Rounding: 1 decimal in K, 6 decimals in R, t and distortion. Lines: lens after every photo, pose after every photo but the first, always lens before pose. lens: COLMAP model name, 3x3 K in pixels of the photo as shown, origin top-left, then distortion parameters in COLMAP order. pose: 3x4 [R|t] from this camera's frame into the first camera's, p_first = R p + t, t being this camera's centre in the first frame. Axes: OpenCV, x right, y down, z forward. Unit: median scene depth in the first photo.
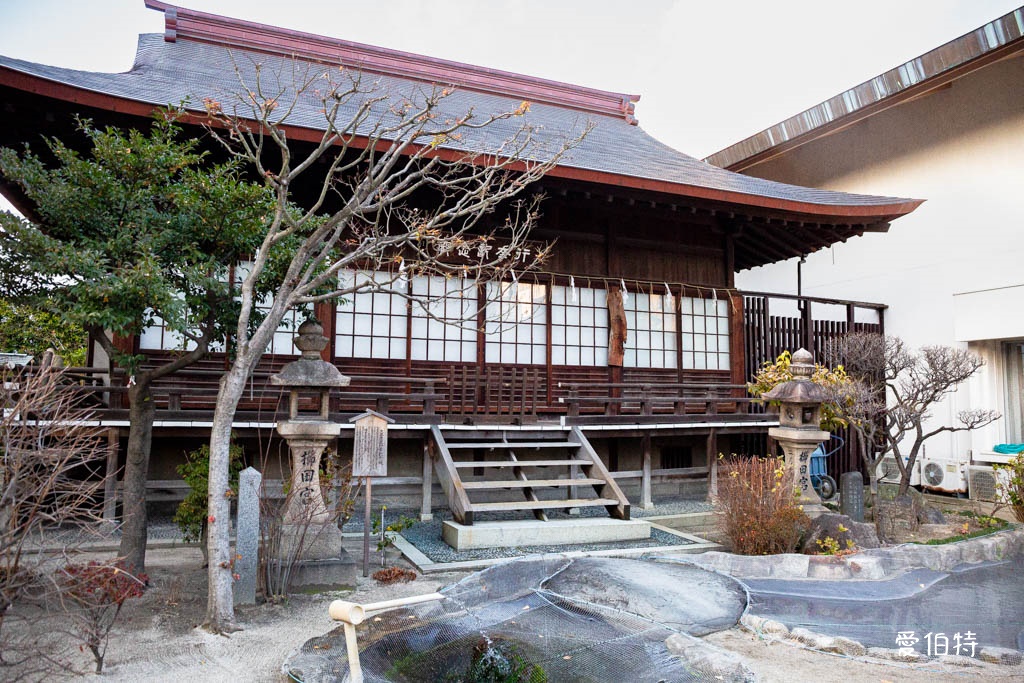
lens RADIAL K [[700.3, 0, 510.2], [0, 700.3, 338.5], [0, 0, 1]] dist [-0.040891, 0.005769]
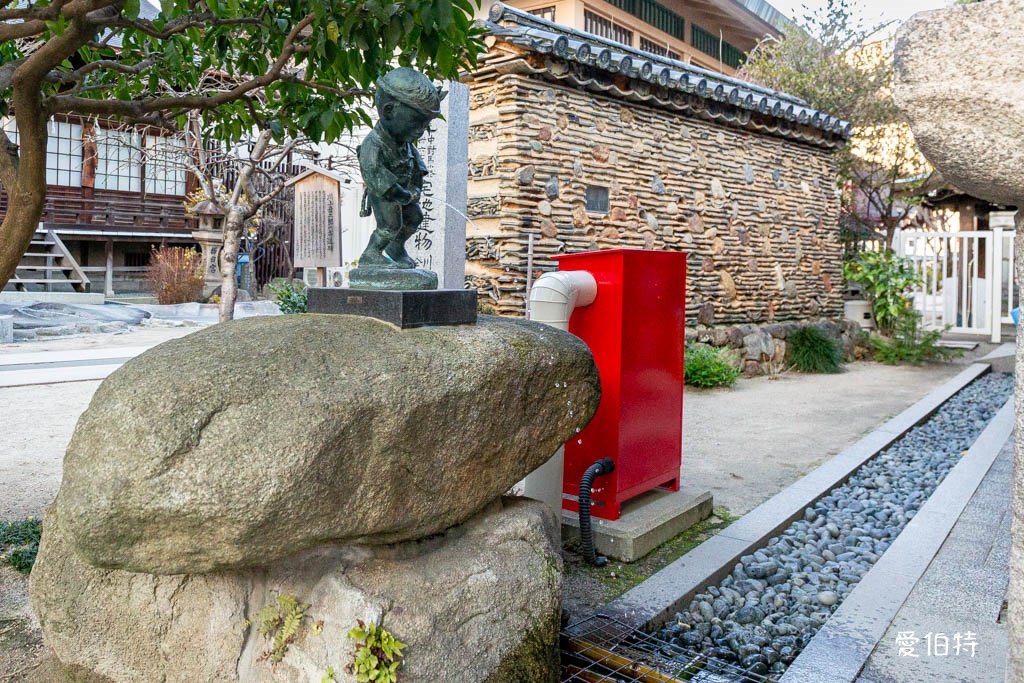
lens RADIAL K [[866.4, 0, 510.8], [0, 866.4, 342.5], [0, 0, 1]] dist [-0.107227, -0.006300]
pose [[0.853352, -0.028396, 0.520562, 0.005738], [-0.067496, 0.984094, 0.164327, 0.015729], [-0.516948, -0.175364, 0.837861, -0.754741]]
